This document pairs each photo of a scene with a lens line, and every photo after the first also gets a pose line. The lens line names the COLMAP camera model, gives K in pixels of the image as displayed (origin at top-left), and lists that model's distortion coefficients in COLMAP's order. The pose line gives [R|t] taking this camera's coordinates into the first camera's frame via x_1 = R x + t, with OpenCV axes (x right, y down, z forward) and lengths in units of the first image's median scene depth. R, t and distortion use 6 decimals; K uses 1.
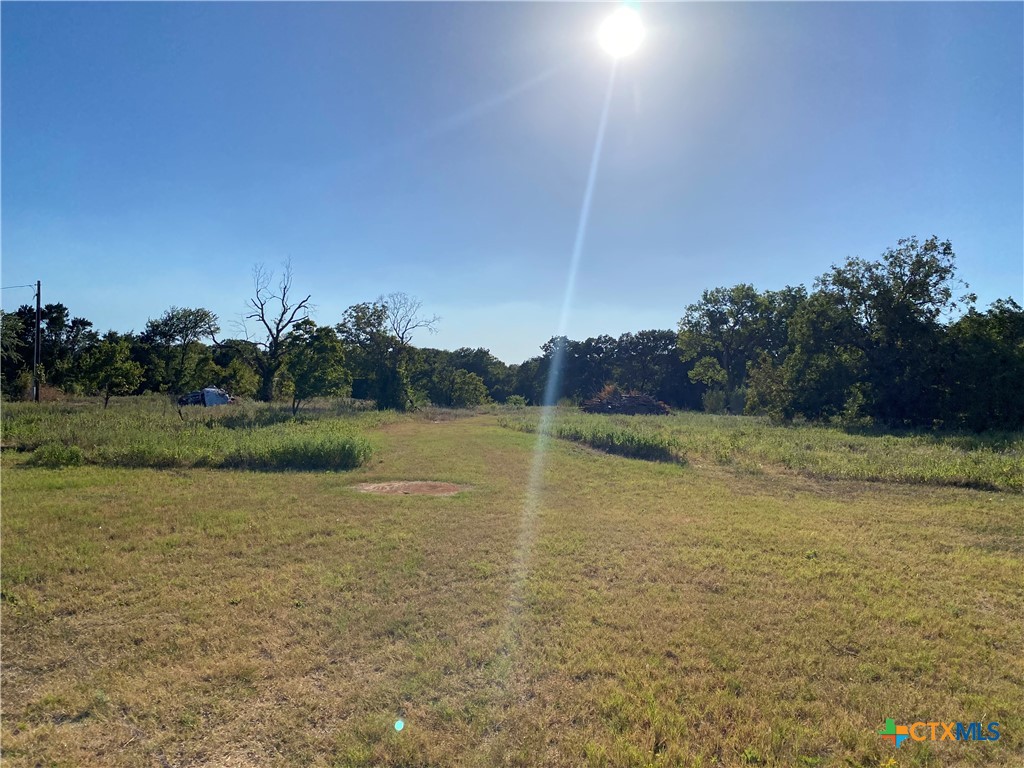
lens RADIAL K [[775.1, 0, 508.5], [0, 775.1, 386.3], [0, 0, 1]] dist [0.010142, 0.000501]
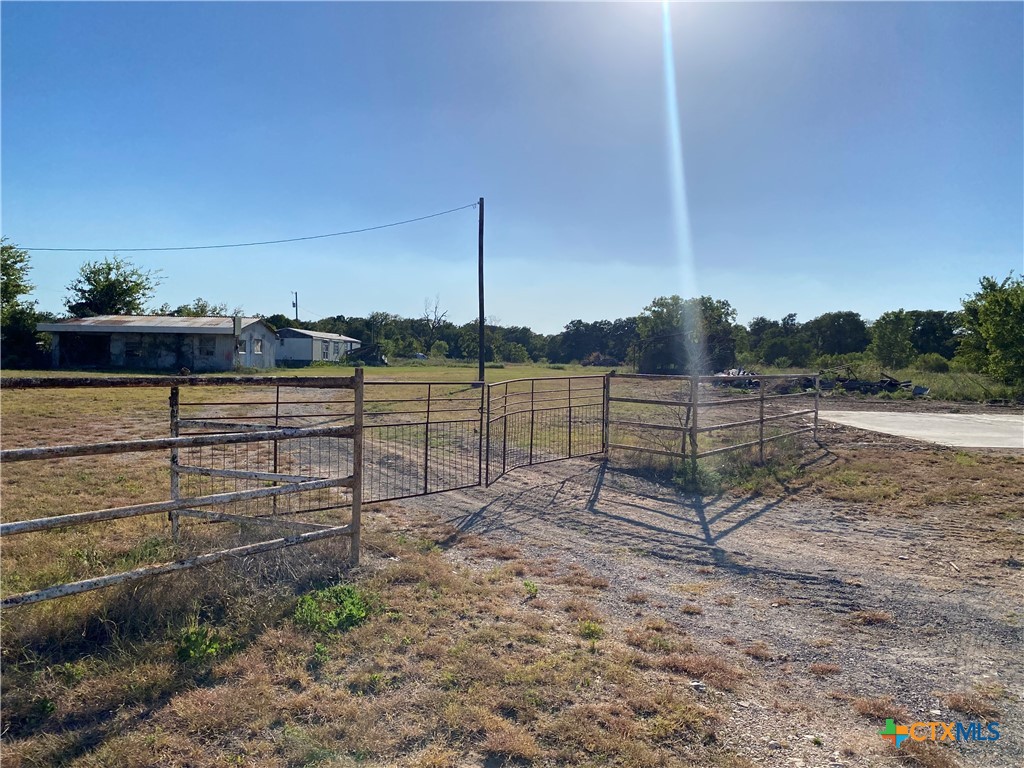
lens RADIAL K [[775.1, 0, 512.8], [0, 775.1, 382.5], [0, 0, 1]] dist [0.010142, 0.000501]
pose [[0.998262, 0.016816, -0.056489, 0.030367], [-0.014507, 0.999052, 0.041042, -0.001972], [0.057126, -0.040151, 0.997559, -0.559704]]
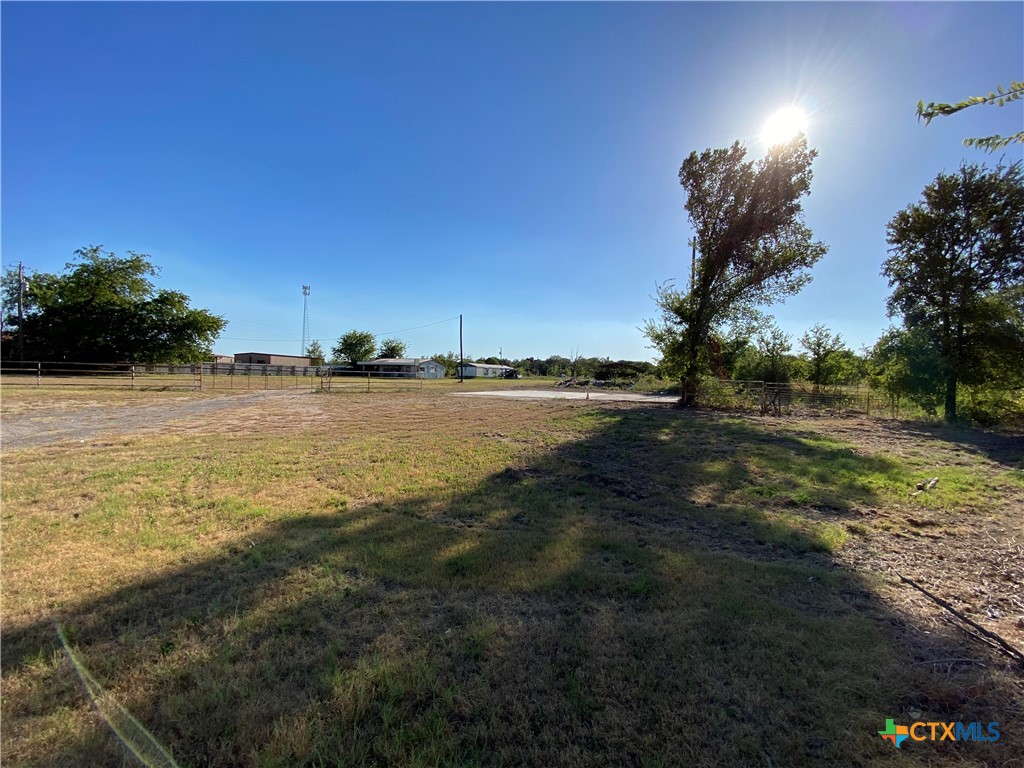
lens RADIAL K [[410.8, 0, 518.5], [0, 410.8, 378.8], [0, 0, 1]] dist [-0.030232, -0.001292]
pose [[0.899697, 0.023450, -0.435885, 0.195270], [-0.018508, 0.999707, 0.015581, -0.000977], [0.436123, -0.005951, 0.899867, -0.604594]]
